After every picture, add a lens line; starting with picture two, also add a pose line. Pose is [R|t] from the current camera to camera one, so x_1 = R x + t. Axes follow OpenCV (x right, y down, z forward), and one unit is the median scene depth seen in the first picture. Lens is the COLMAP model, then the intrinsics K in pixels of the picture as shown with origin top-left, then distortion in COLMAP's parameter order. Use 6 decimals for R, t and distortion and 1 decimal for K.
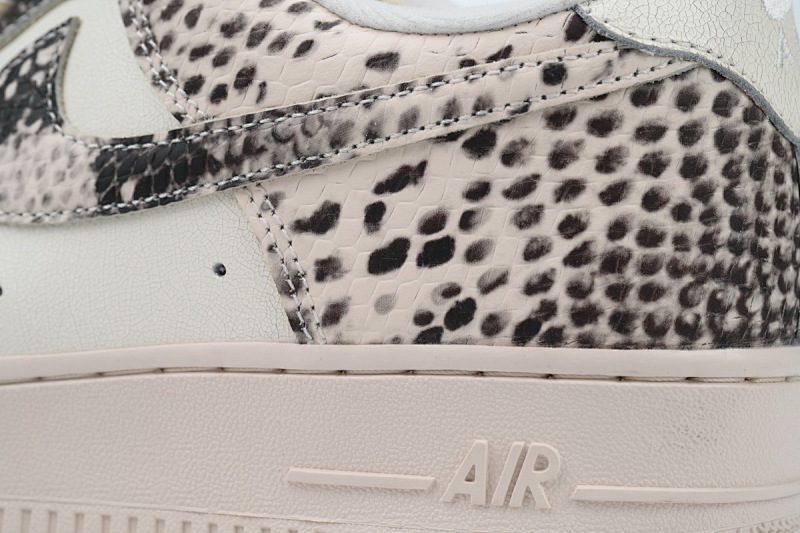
lens RADIAL K [[1801.4, 0, 401.4], [0, 1801.4, 266.8], [0, 0, 1]] dist [-0.109273, 0.000000]
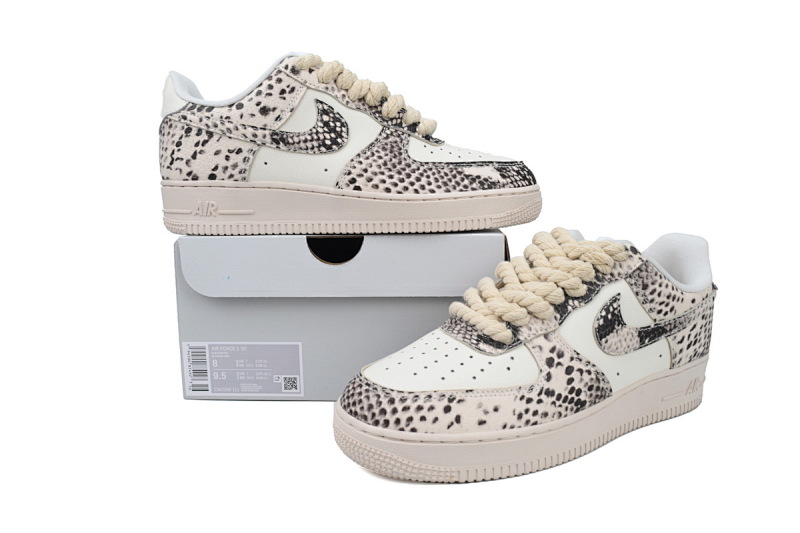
lens RADIAL K [[675.6, 0, 401.6], [0, 675.6, 266.6], [0, 0, 1]] dist [-0.012585, 0.005917]
pose [[0.600715, -0.158326, 0.783629, -1.602722], [-0.005047, 0.979423, 0.201754, -0.496015], [-0.799447, -0.125152, 0.587555, 0.619252]]
